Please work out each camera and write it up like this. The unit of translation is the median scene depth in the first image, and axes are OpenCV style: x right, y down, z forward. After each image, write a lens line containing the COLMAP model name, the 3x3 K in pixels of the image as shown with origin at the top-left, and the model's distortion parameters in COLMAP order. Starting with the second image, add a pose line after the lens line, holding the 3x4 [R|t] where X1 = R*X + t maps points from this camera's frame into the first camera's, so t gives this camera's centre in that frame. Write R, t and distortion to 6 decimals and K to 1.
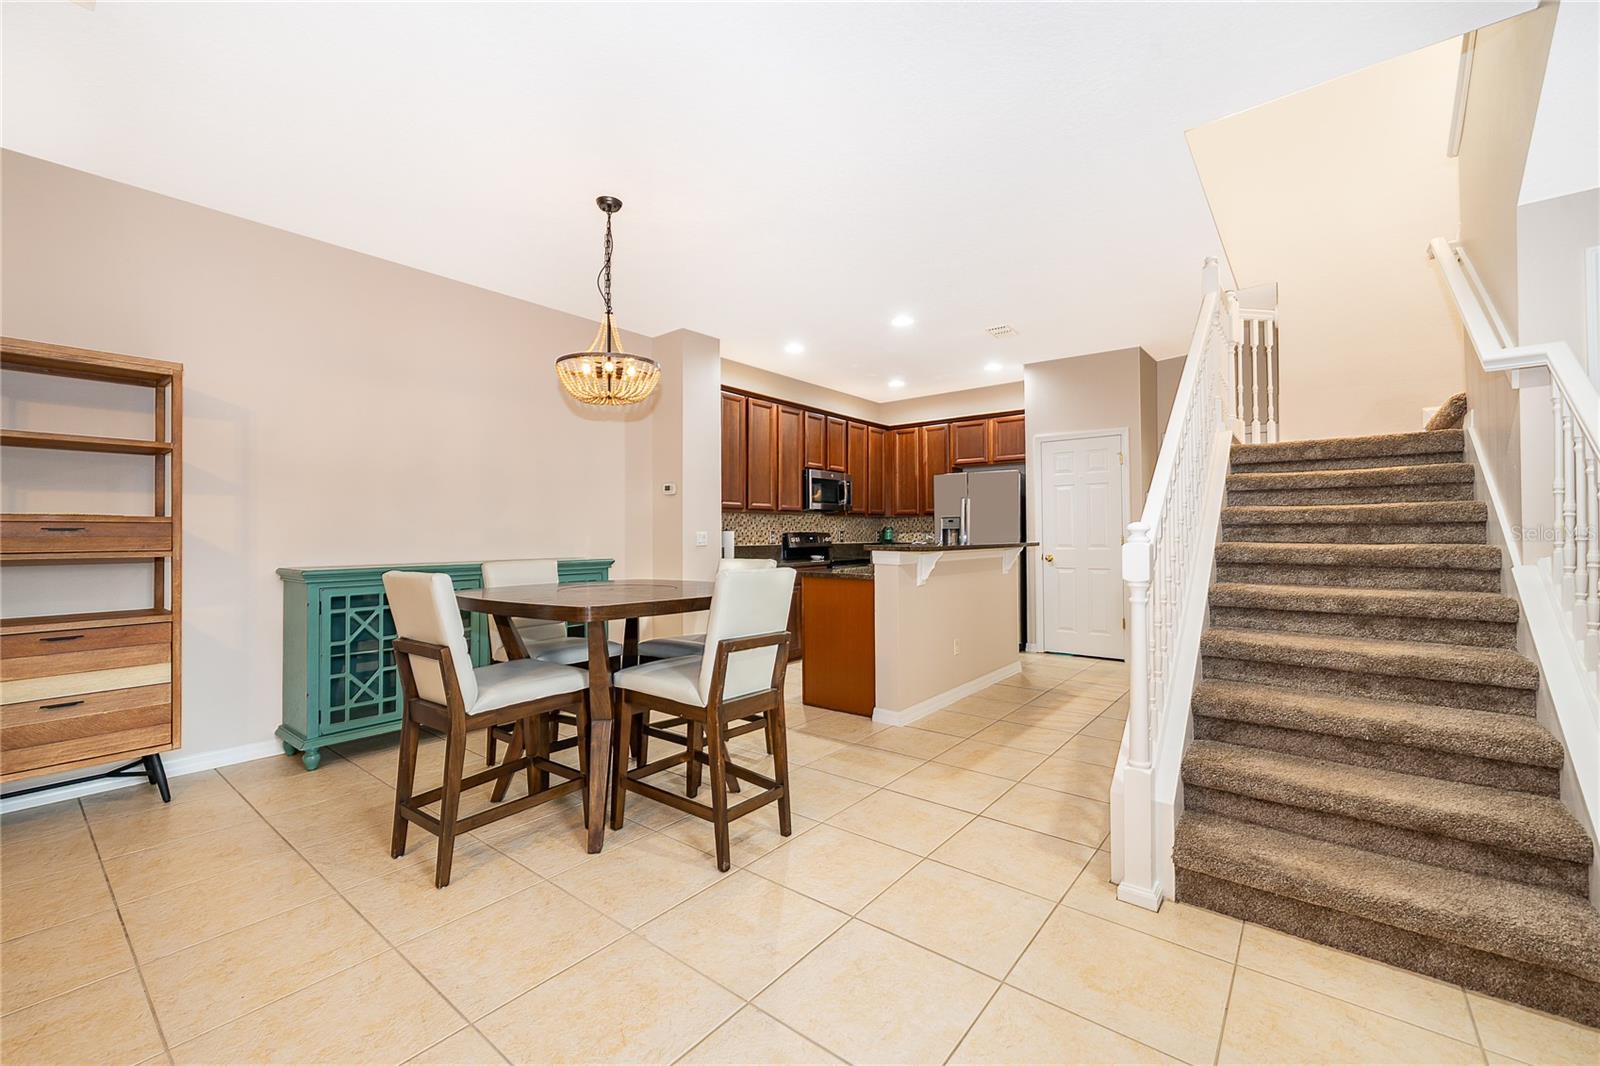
lens RADIAL K [[649.2, 0, 800.0], [0, 649.2, 533.0], [0, 0, 1]] dist [-0.000185, -0.000002]
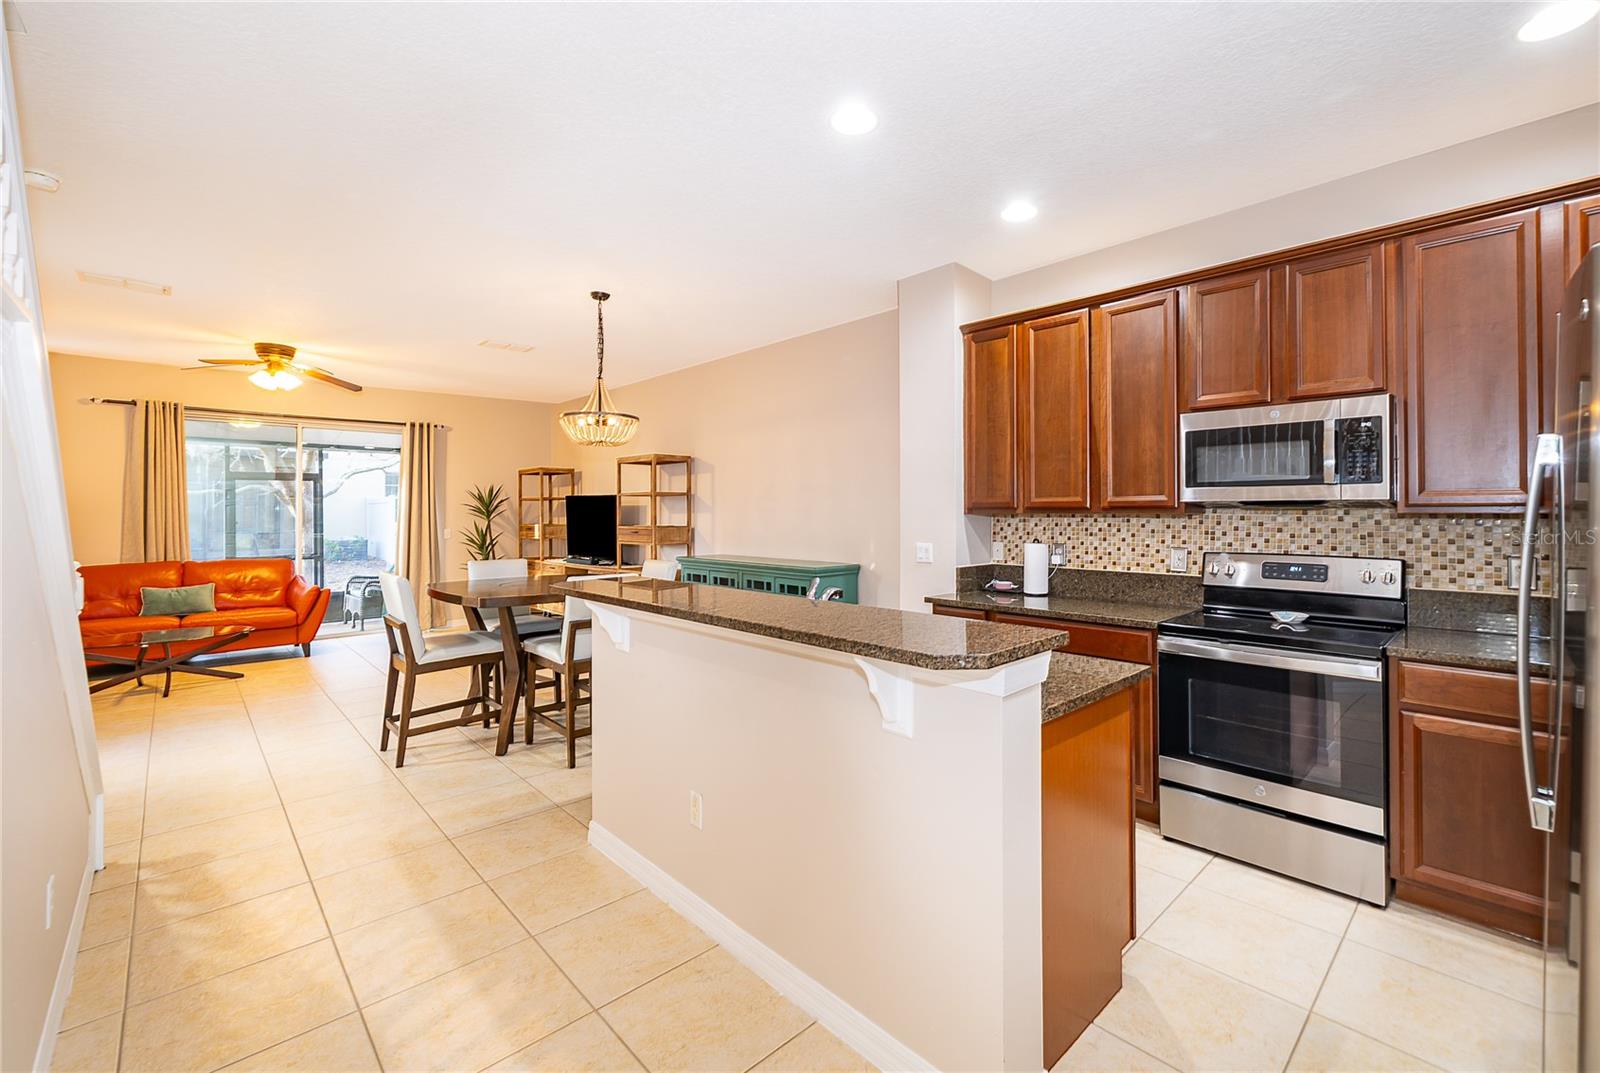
lens RADIAL K [[675.8, 0, 831.4], [0, 675.8, 512.0], [0, 0, 1]] dist [0.009945, -0.000061]
pose [[-0.125104, 0.004480, -0.992134, 1.006531], [0.007690, 0.999964, 0.003545, -0.067278], [0.992114, -0.007186, -0.125134, 1.608568]]
